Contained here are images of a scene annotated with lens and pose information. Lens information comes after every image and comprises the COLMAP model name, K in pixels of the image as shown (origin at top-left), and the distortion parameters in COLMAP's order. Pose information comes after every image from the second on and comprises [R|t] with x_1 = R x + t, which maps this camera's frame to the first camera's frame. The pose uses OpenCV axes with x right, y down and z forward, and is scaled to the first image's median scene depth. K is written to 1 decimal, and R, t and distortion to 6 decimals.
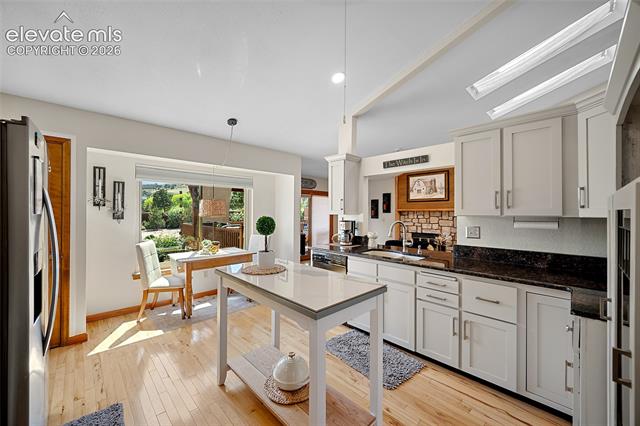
lens RADIAL K [[252.3, 0, 320.5], [0, 252.3, 212.6], [0, 0, 1]] dist [-0.005704, 0.001203]
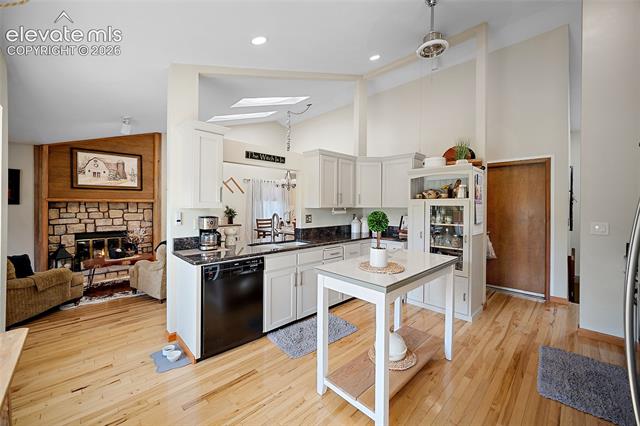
lens RADIAL K [[252.3, 0, 321.4], [0, 252.3, 206.4], [0, 0, 1]] dist [-0.005704, 0.001203]
pose [[-0.013541, -0.009016, 0.999868, -0.342445], [-0.004895, 0.999948, 0.008950, -0.003265], [-0.999896, -0.004773, -0.013585, 0.368185]]
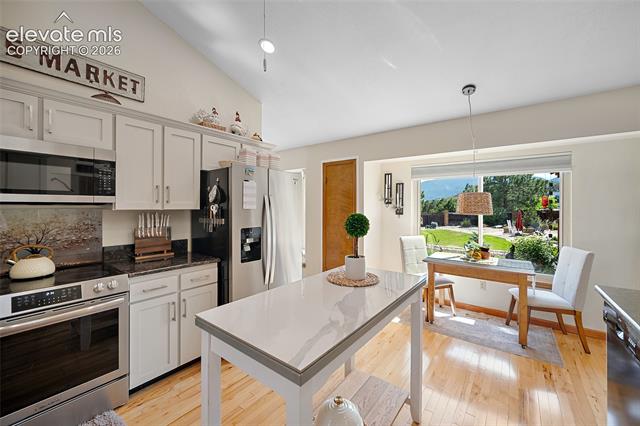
lens RADIAL K [[252.3, 0, 323.5], [0, 252.3, 206.3], [0, 0, 1]] dist [-0.005704, 0.001203]
pose [[0.152031, -0.007954, -0.988344, 0.169459], [-0.006510, 0.999938, -0.009049, -0.000100], [0.988354, 0.007810, 0.151970, 0.231569]]
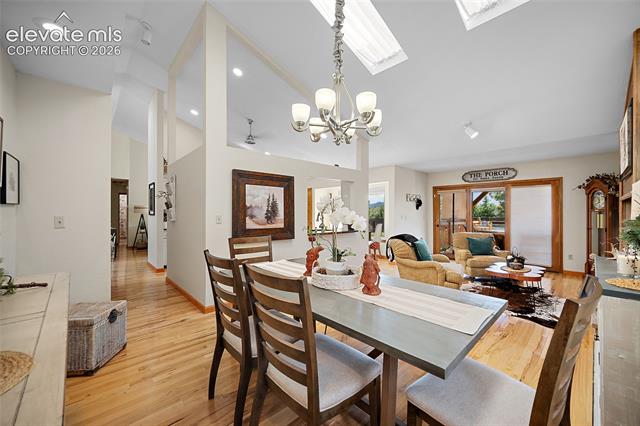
lens RADIAL K [[252.3, 0, 322.4], [0, 252.3, 213.4], [0, 0, 1]] dist [-0.005704, 0.001203]
pose [[-0.014821, -0.008093, -0.999857, 0.863659], [-0.003122, 0.999963, -0.008047, 0.024935], [0.999885, 0.003003, -0.014846, 0.465686]]
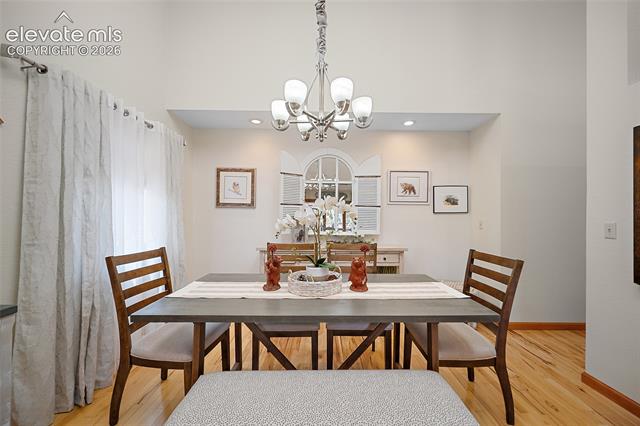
lens RADIAL K [[252.3, 0, 323.2], [0, 252.3, 216.1], [0, 0, 1]] dist [-0.005704, 0.001203]
pose [[-0.729038, -0.011085, 0.684383, 0.421343], [-0.014363, 0.999896, 0.000894, 0.021265], [-0.684322, -0.009178, -0.729122, 0.657800]]
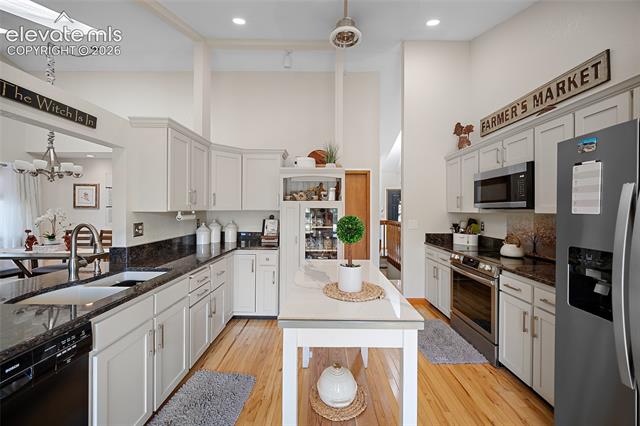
lens RADIAL K [[252.3, 0, 325.5], [0, 252.3, 209.2], [0, 0, 1]] dist [-0.005704, 0.001203]
pose [[-0.723235, -0.009742, 0.690534, -0.192777], [-0.007964, 0.999952, 0.005767, -0.002042], [-0.690557, -0.001328, -0.723277, 0.463814]]
